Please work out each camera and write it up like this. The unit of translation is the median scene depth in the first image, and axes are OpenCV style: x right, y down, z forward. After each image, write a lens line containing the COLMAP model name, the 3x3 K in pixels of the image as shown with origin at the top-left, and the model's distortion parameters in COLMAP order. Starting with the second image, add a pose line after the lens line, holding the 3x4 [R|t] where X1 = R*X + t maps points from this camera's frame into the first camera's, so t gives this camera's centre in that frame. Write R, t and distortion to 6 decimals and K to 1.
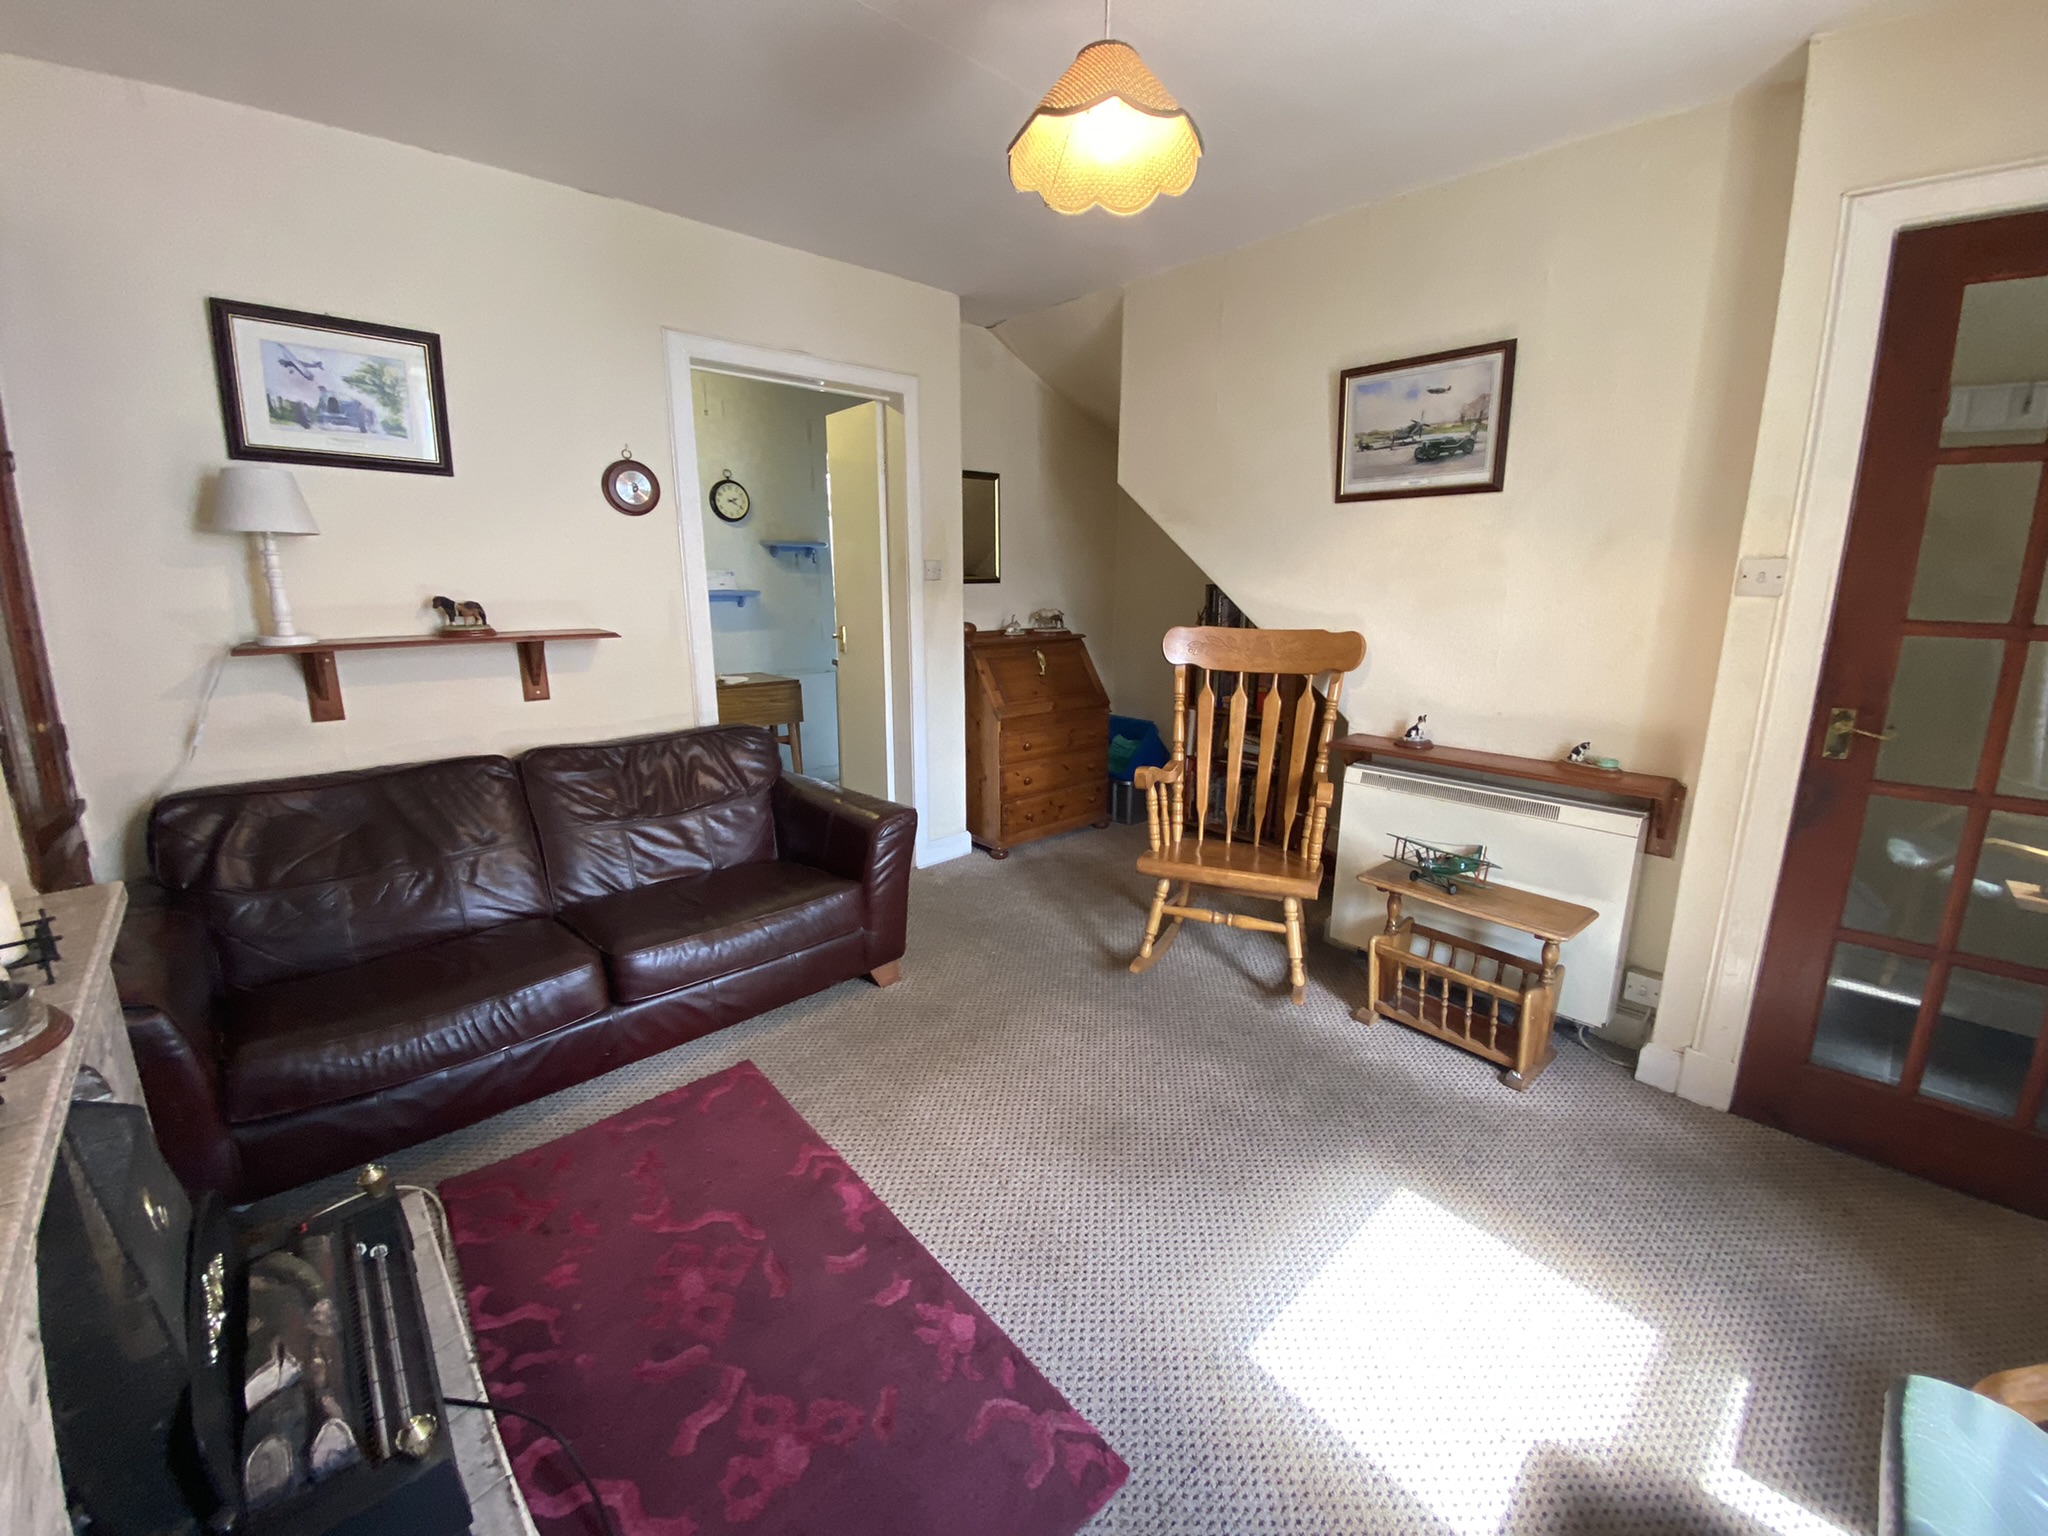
lens RADIAL K [[815.1, 0, 1049.4], [0, 815.1, 743.0], [0, 0, 1]] dist [-0.000985, -0.000269]
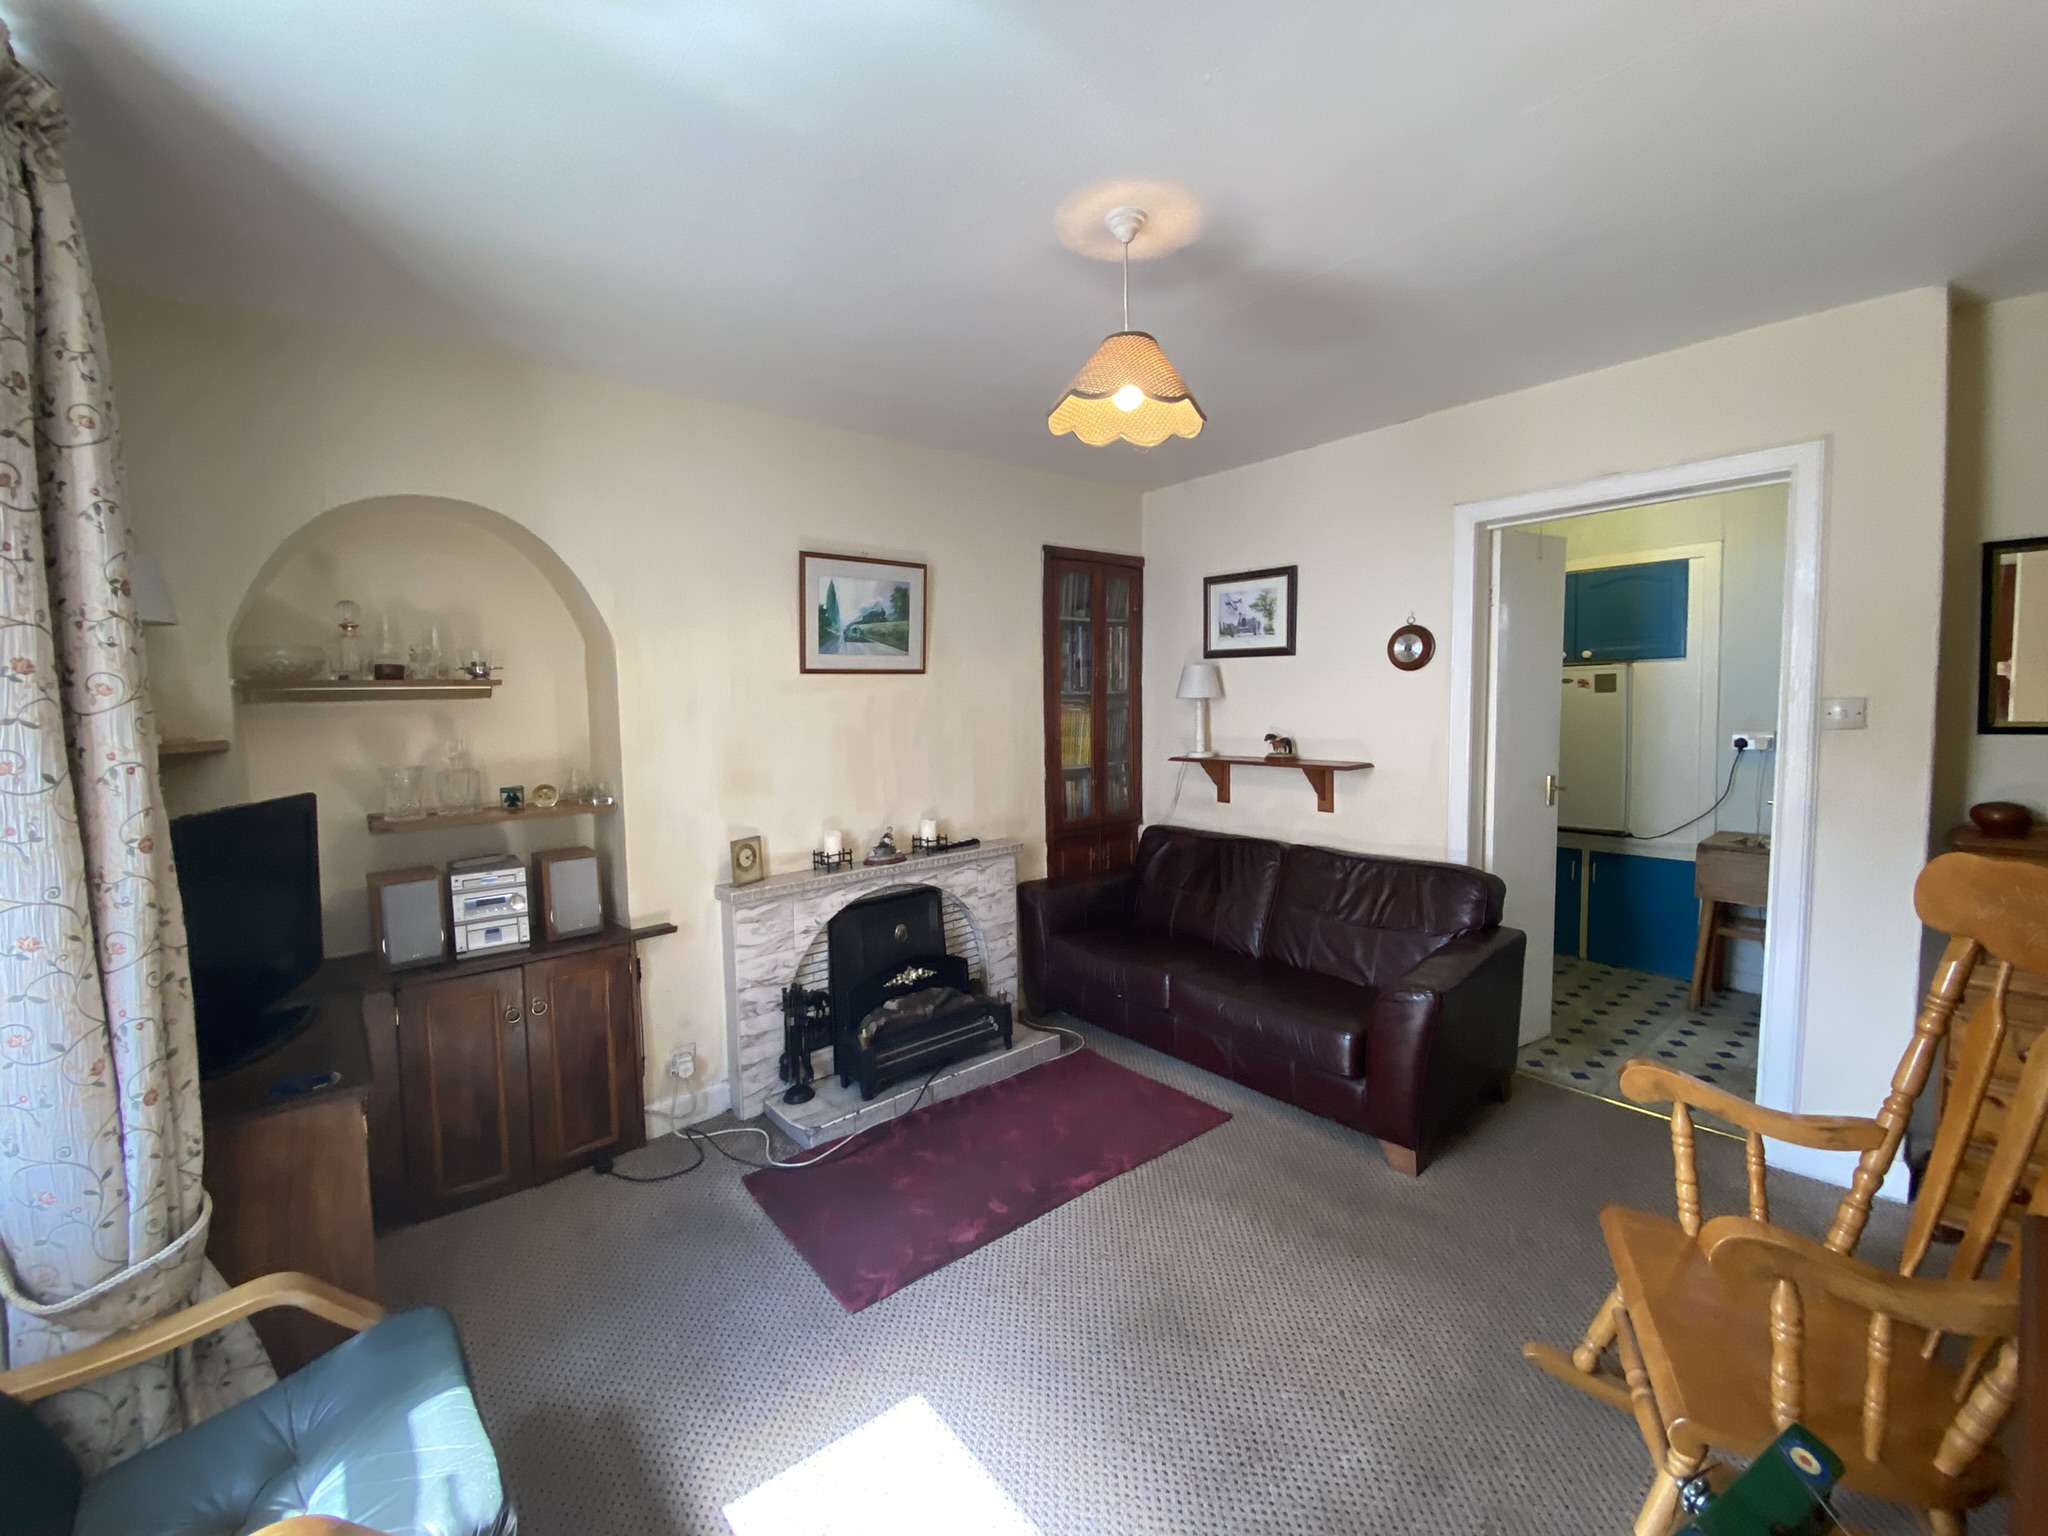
lens RADIAL K [[839.8, 0, 1026.0], [0, 839.8, 750.6], [0, 0, 1]] dist [-0.000355, -0.000499]
pose [[-0.050664, 0.057490, -0.997060, 0.885189], [-0.190208, 0.979513, 0.066143, -0.174854], [0.980436, 0.193000, -0.038691, 0.650170]]
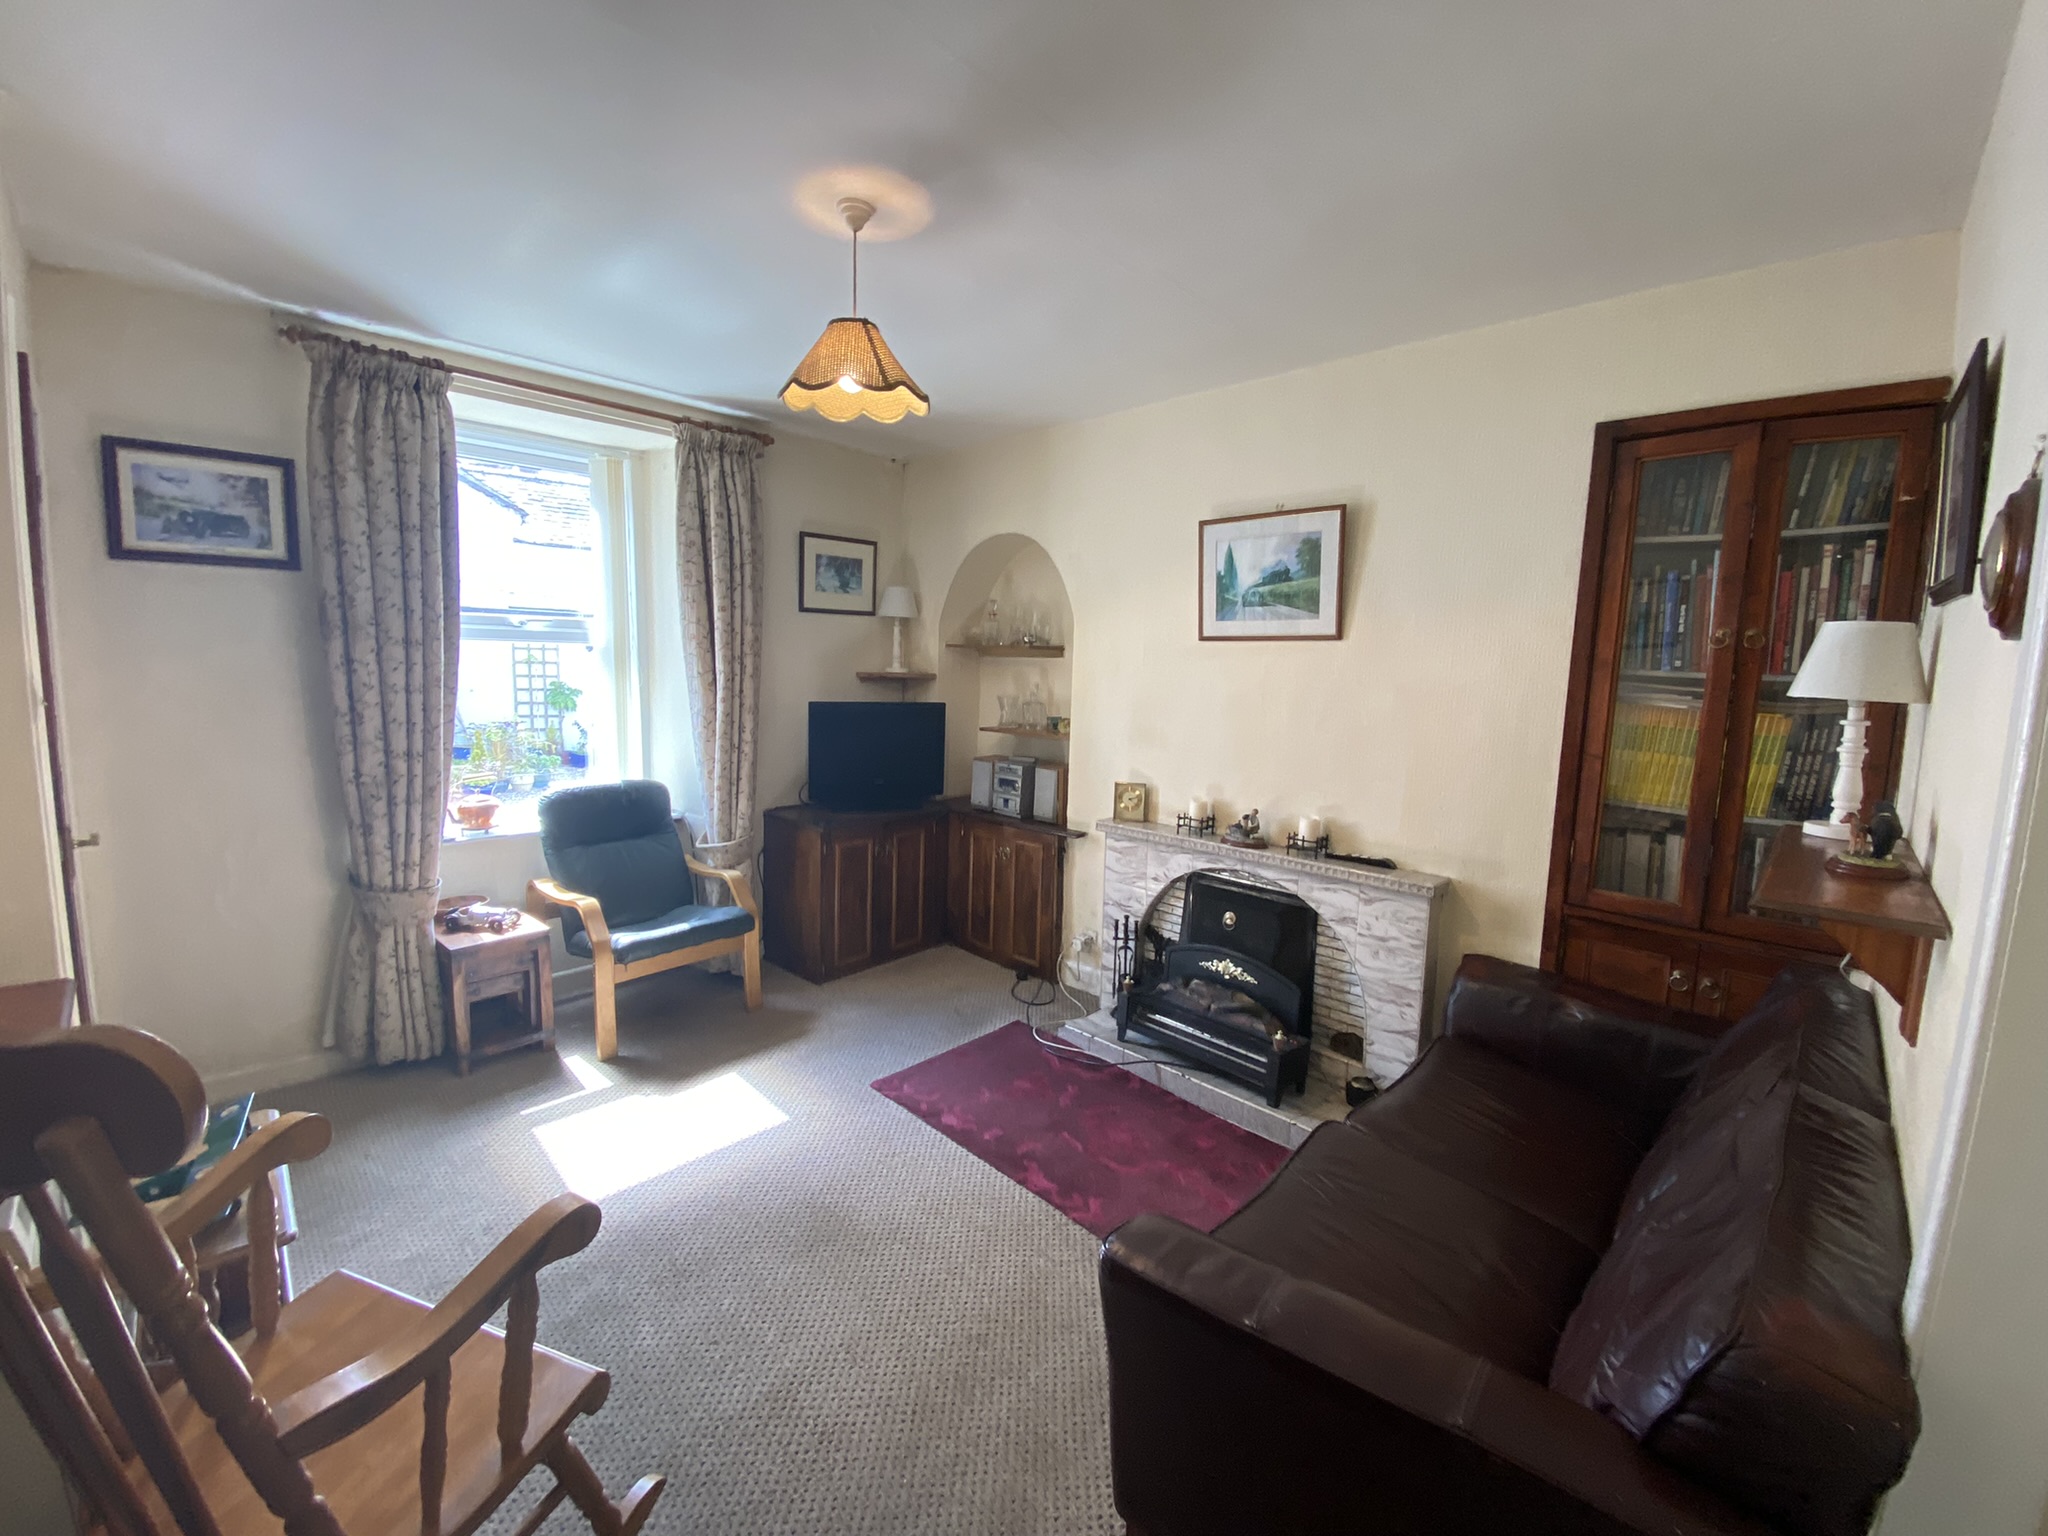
lens RADIAL K [[809.1, 0, 1024.0], [0, 809.1, 768.0], [0, 0, 1]] dist [0.000880, 0.000004]
pose [[-0.999122, -0.029893, -0.029356, -0.125247], [-0.037945, 0.942672, 0.331557, -0.374618], [0.017762, 0.332379, -0.942979, 1.557106]]
